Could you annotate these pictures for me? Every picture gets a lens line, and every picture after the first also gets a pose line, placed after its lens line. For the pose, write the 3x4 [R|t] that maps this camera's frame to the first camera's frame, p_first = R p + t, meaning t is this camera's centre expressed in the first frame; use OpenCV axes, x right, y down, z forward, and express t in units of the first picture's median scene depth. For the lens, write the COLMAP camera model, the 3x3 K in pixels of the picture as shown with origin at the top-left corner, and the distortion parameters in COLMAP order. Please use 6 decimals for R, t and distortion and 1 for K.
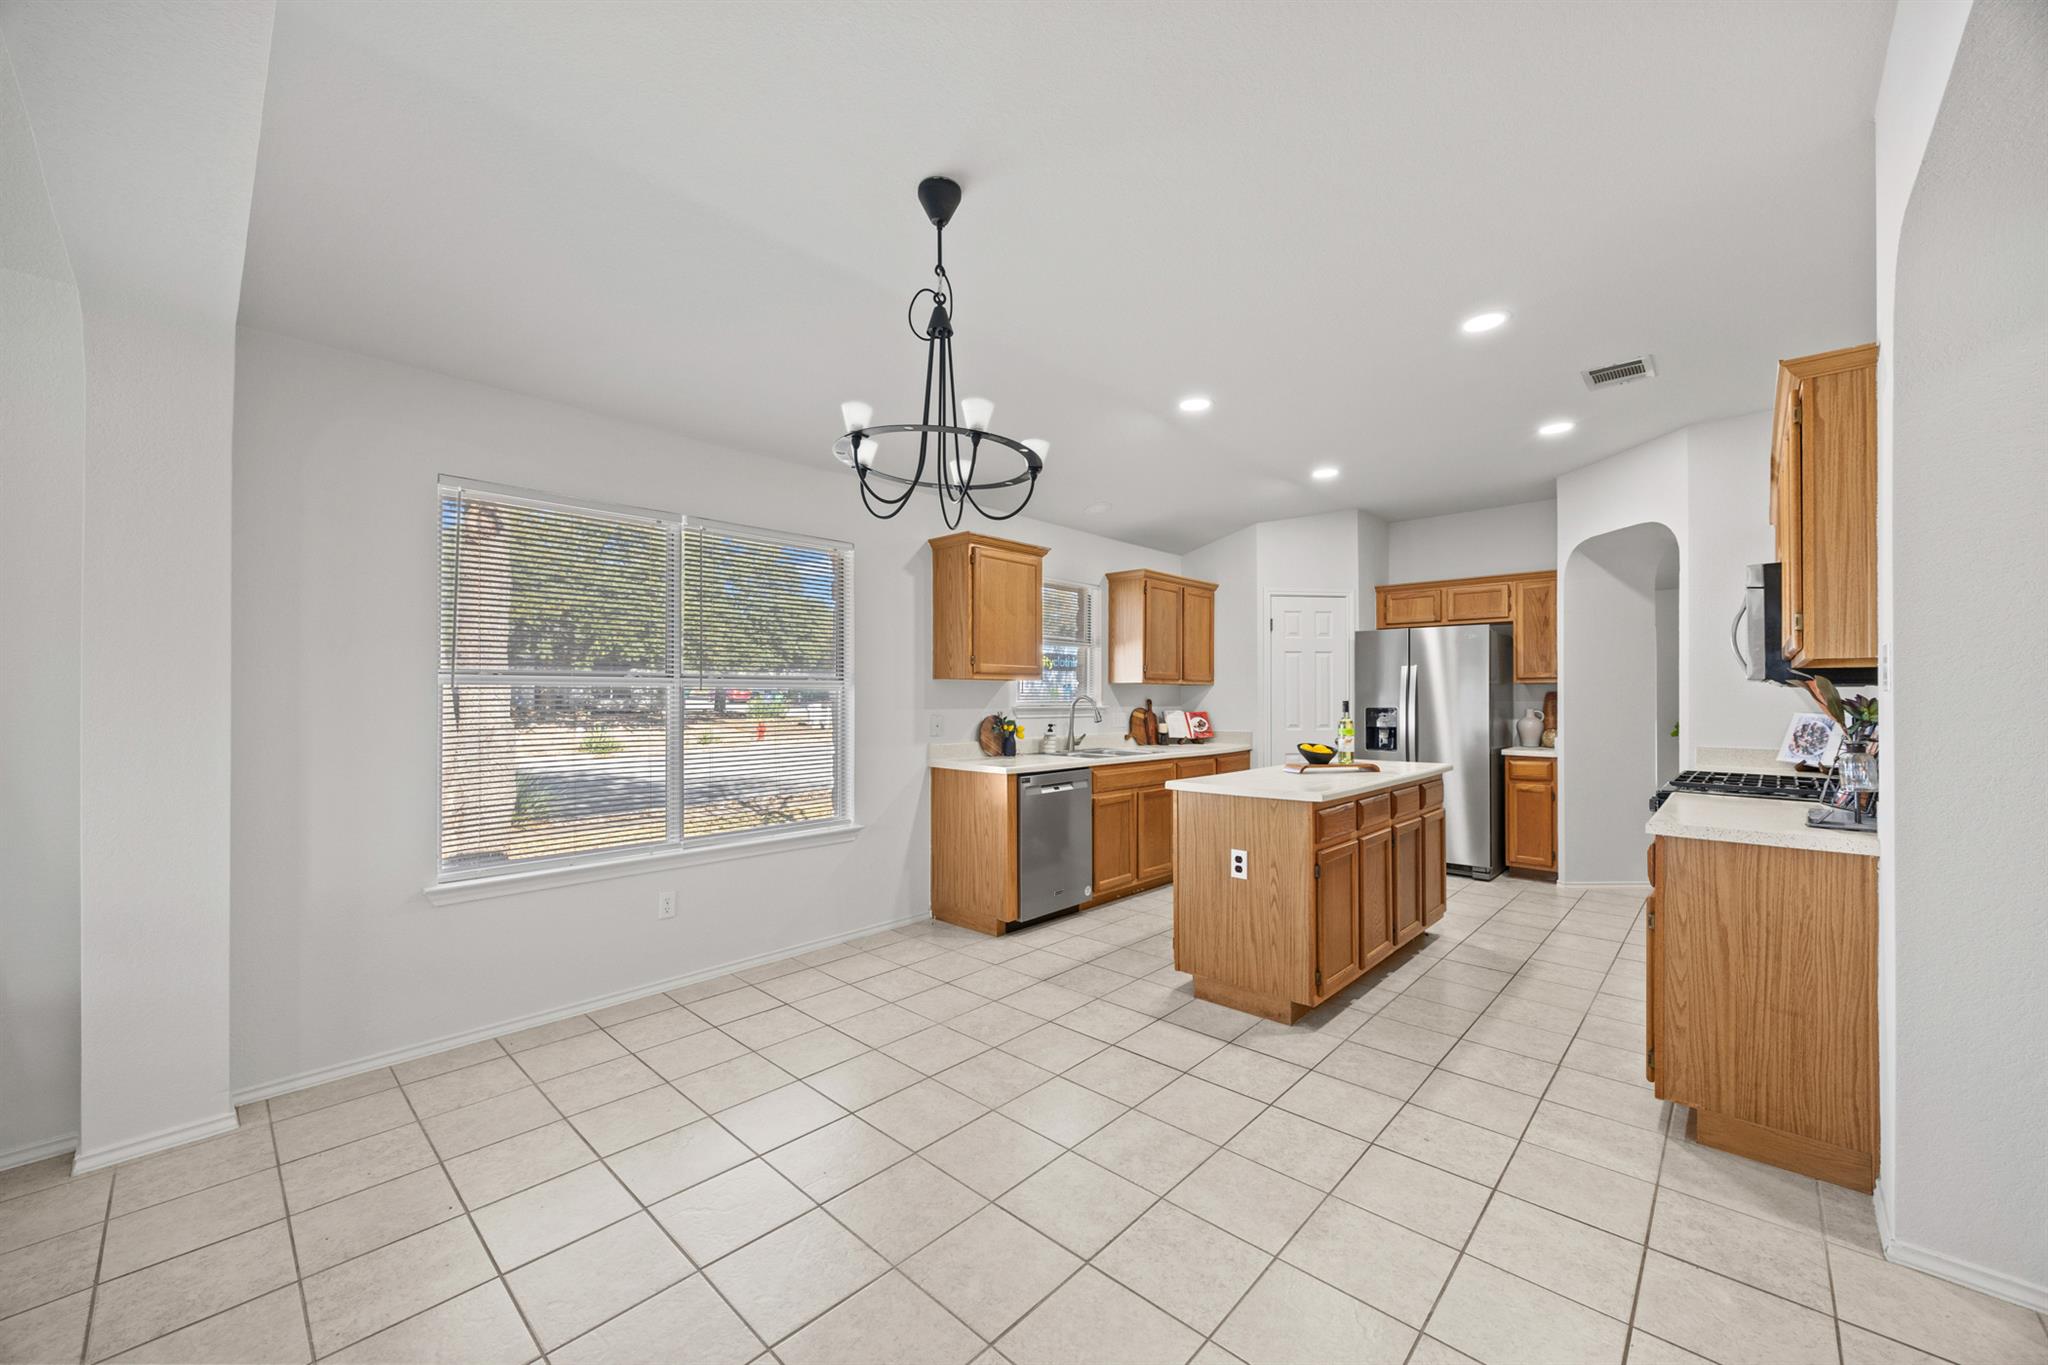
lens RADIAL K [[787.3, 0, 1015.8], [0, 787.3, 685.8], [0, 0, 1]] dist [-0.002797, -0.000218]
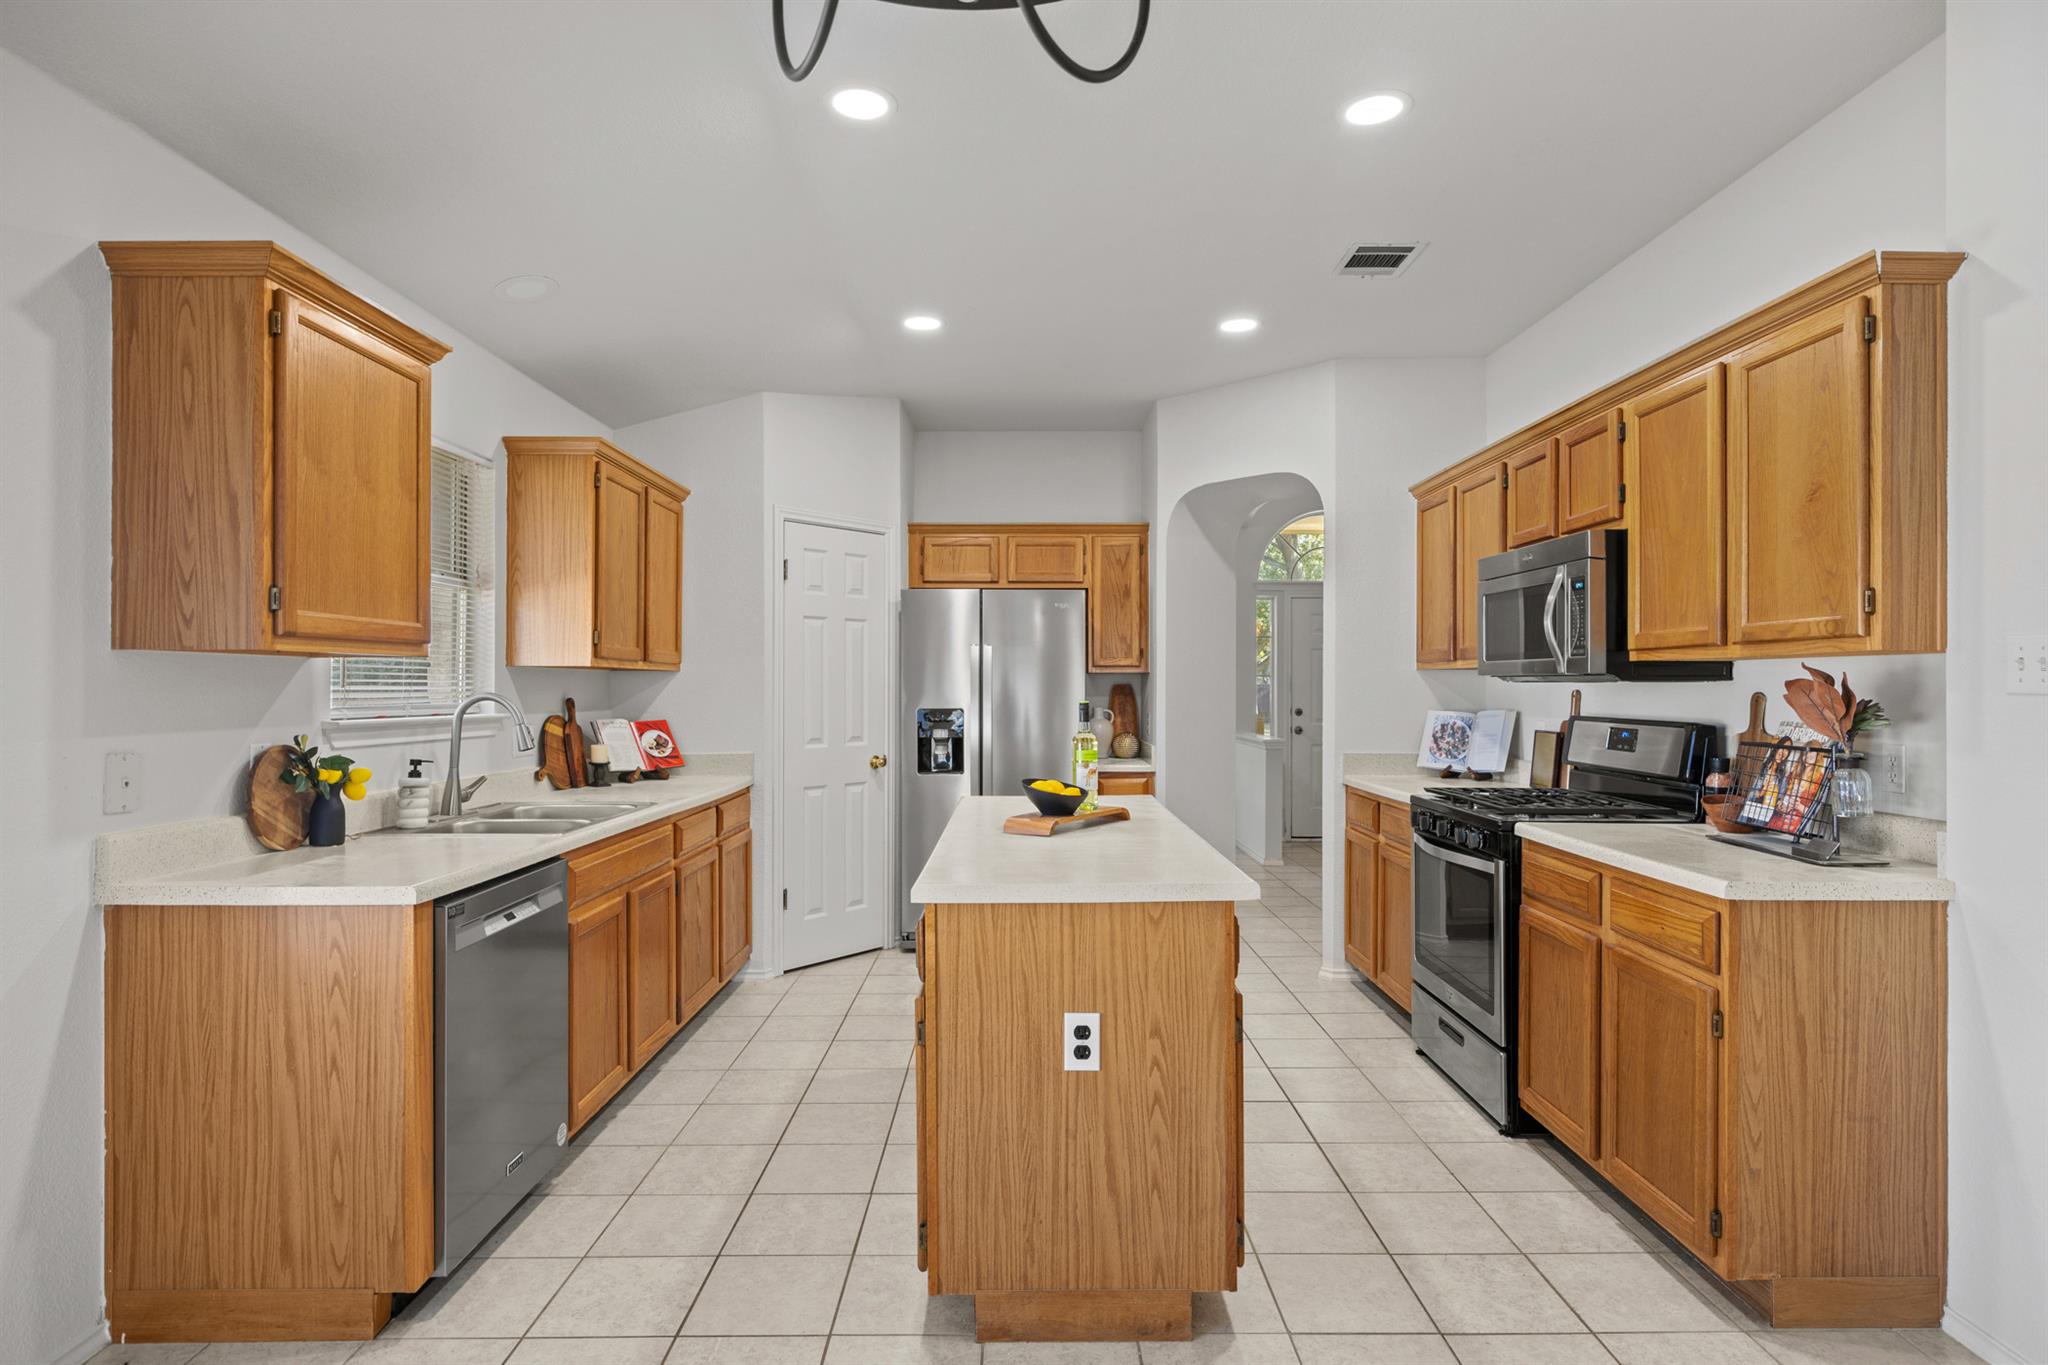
lens RADIAL K [[1098.2, 0, 1030.7], [0, 1098.2, 679.1], [0, 0, 1]] dist [-0.000280, -0.002203]
pose [[0.717373, 0.003835, 0.696679, -0.151562], [-0.009273, 0.999949, 0.004045, -0.001265], [-0.696628, -0.009362, 0.717371, 0.374609]]
